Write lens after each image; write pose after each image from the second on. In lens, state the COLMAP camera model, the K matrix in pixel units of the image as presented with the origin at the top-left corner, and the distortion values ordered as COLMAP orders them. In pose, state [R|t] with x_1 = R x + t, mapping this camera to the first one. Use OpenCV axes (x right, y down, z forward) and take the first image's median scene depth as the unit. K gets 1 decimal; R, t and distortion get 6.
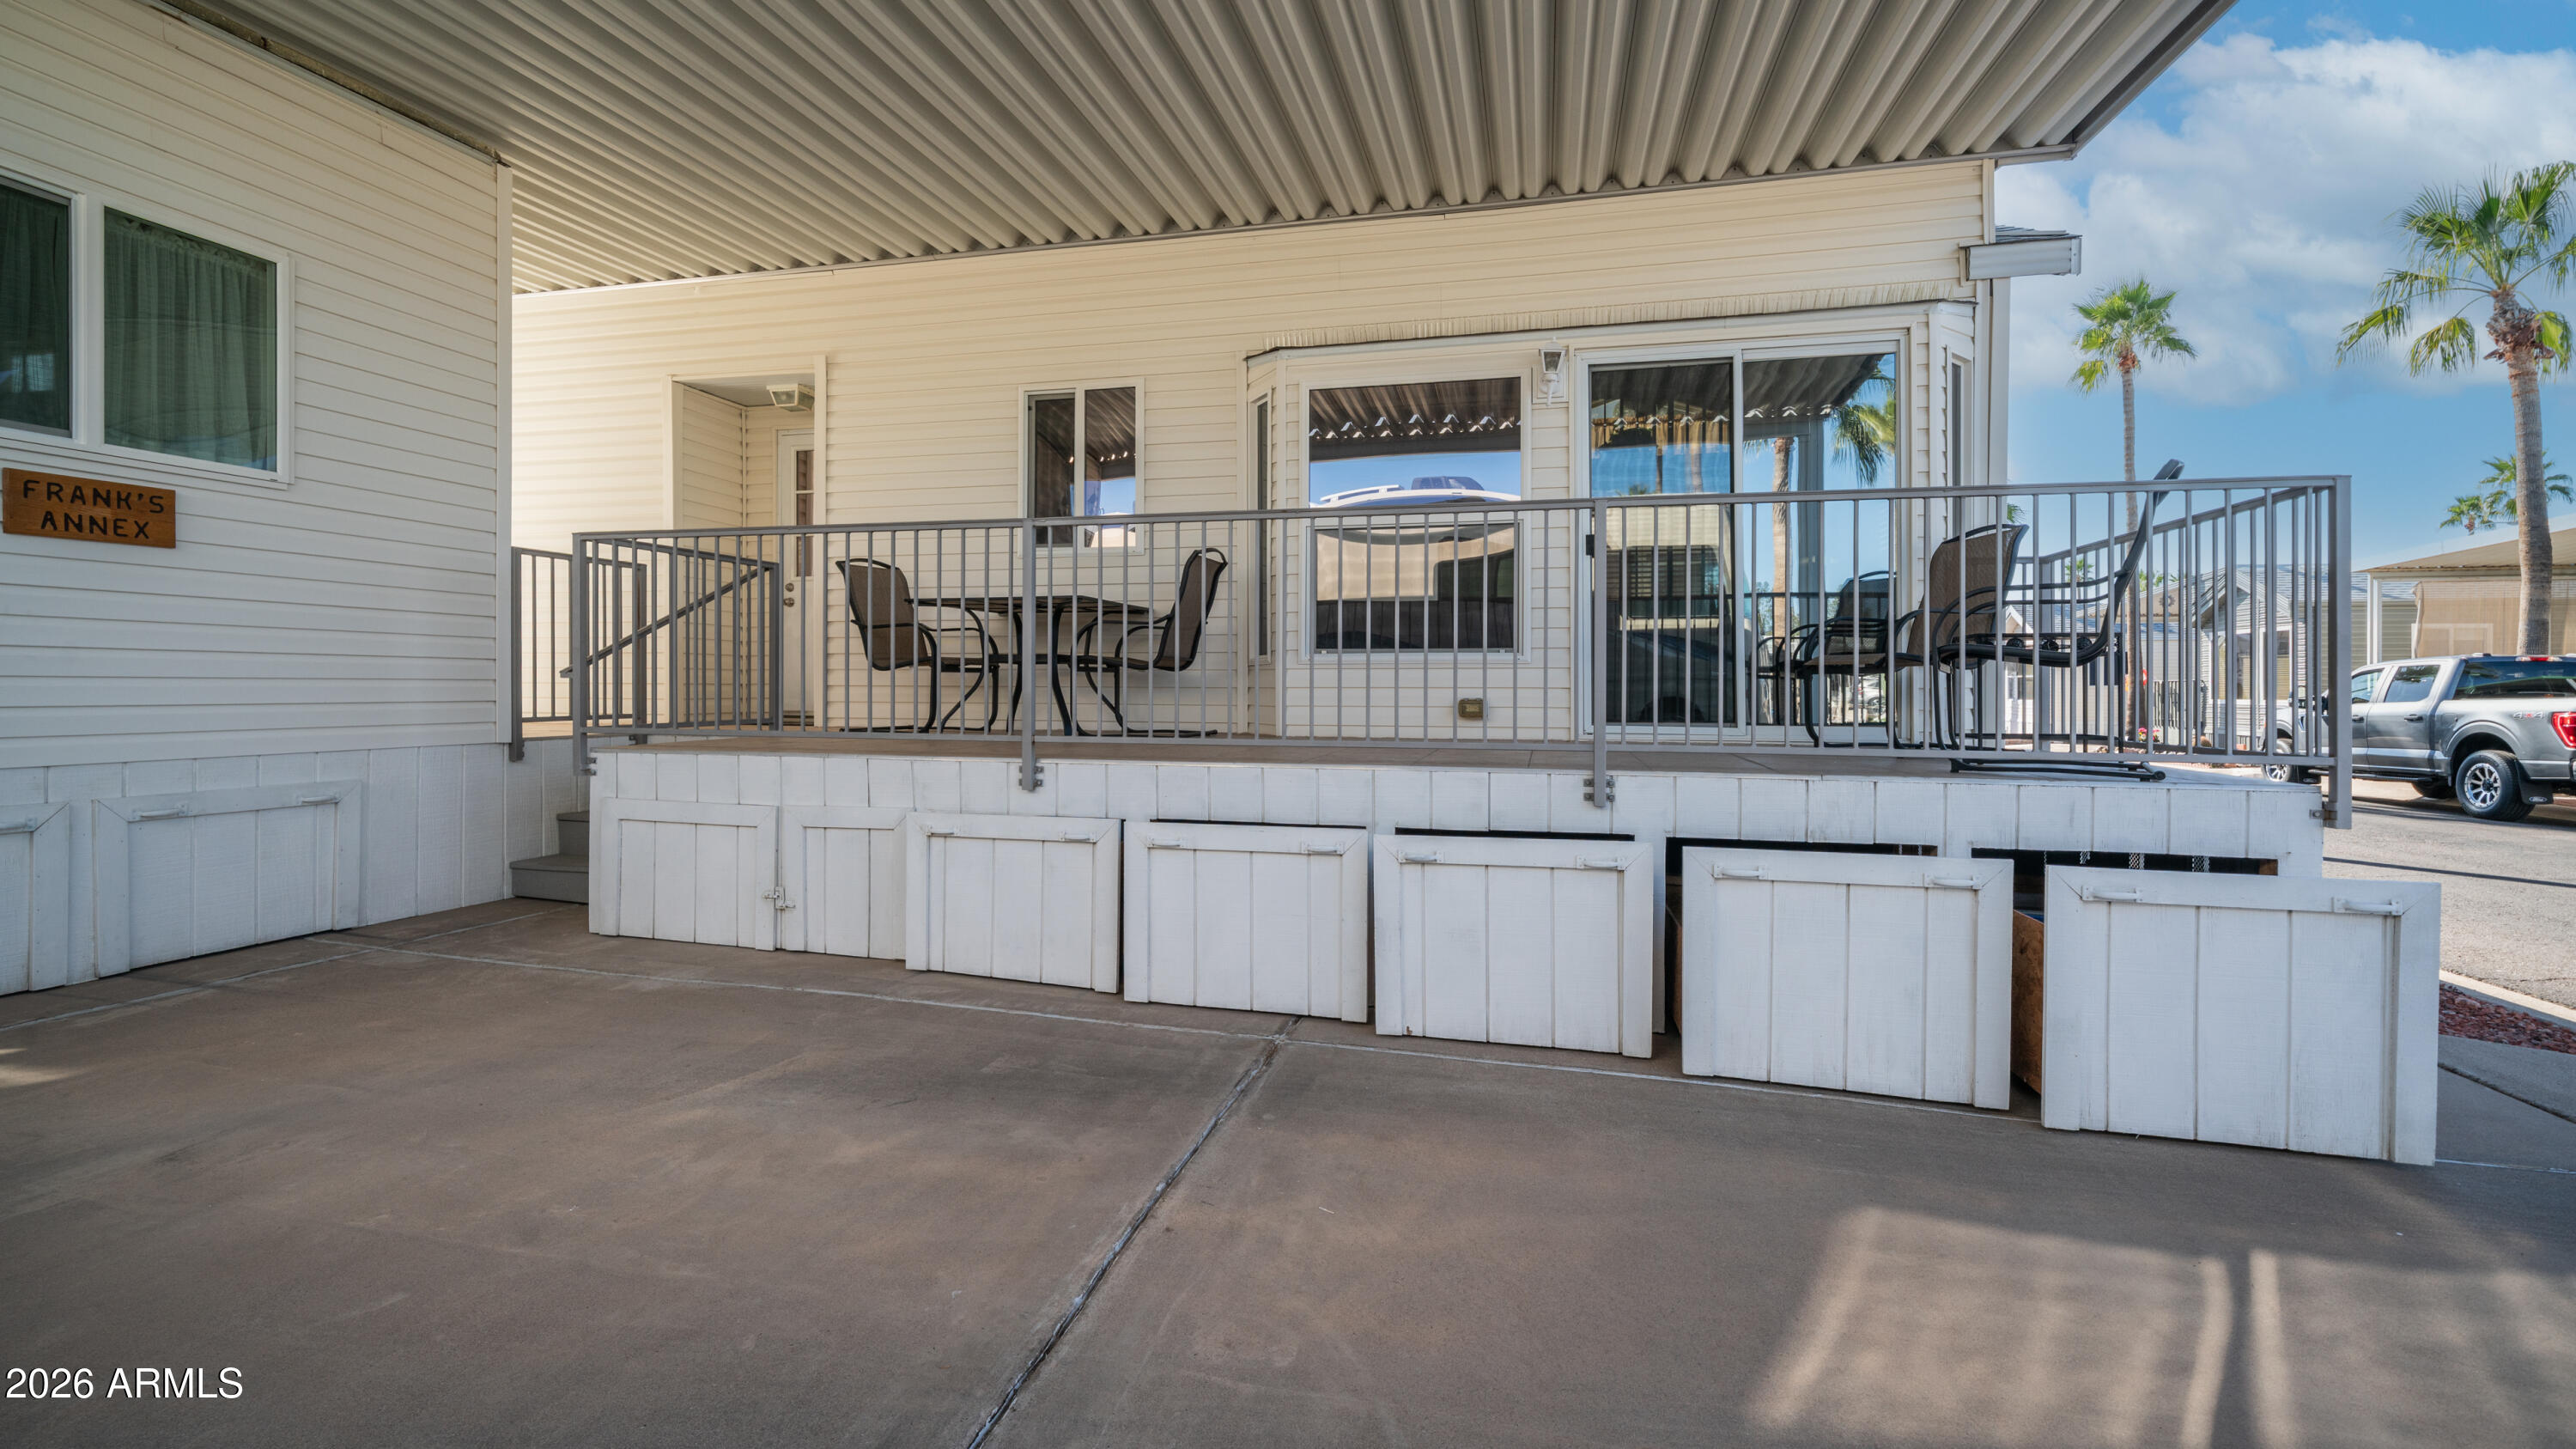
lens RADIAL K [[1067.2, 0, 1293.6], [0, 1067.2, 711.0], [0, 0, 1]] dist [-0.000635, -0.000146]
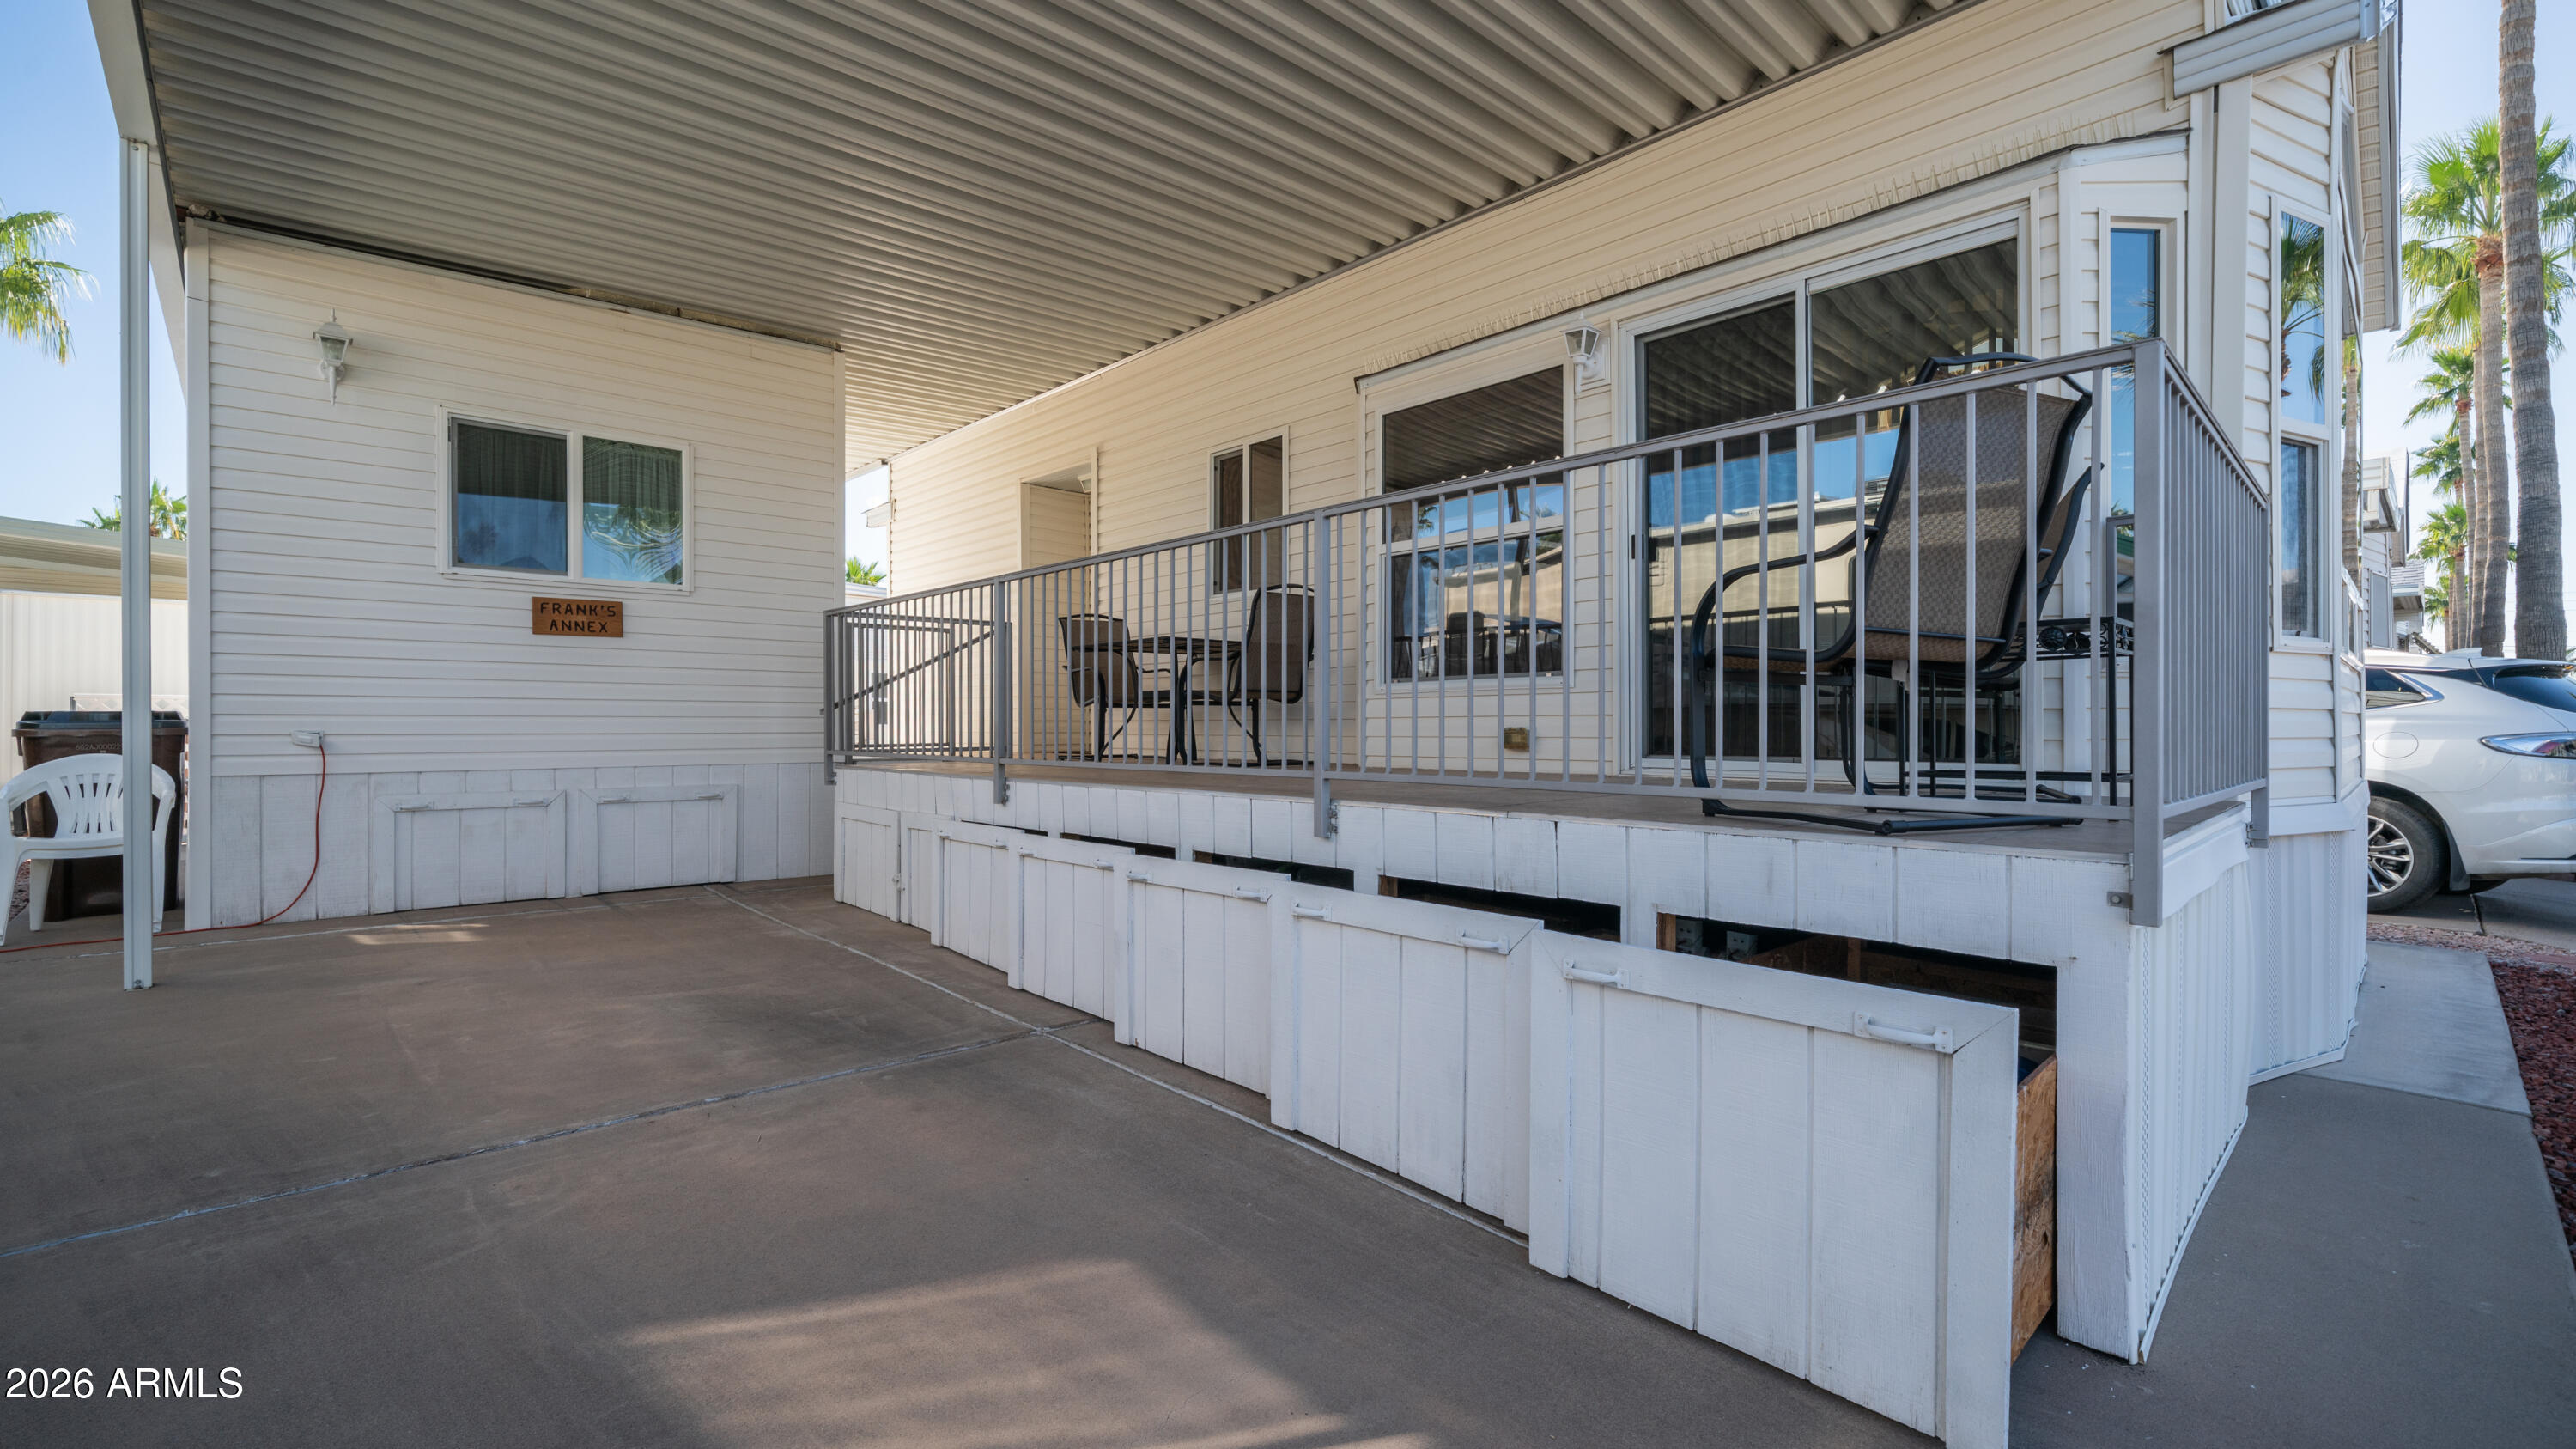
lens RADIAL K [[1067.2, 0, 1263.9], [0, 1067.2, 749.3], [0, 0, 1]] dist [-0.000635, -0.000146]
pose [[0.839035, 0.006669, -0.544036, 0.863433], [-0.007651, 0.999971, 0.000459, 0.013808], [0.544023, 0.003778, 0.839062, 0.214428]]
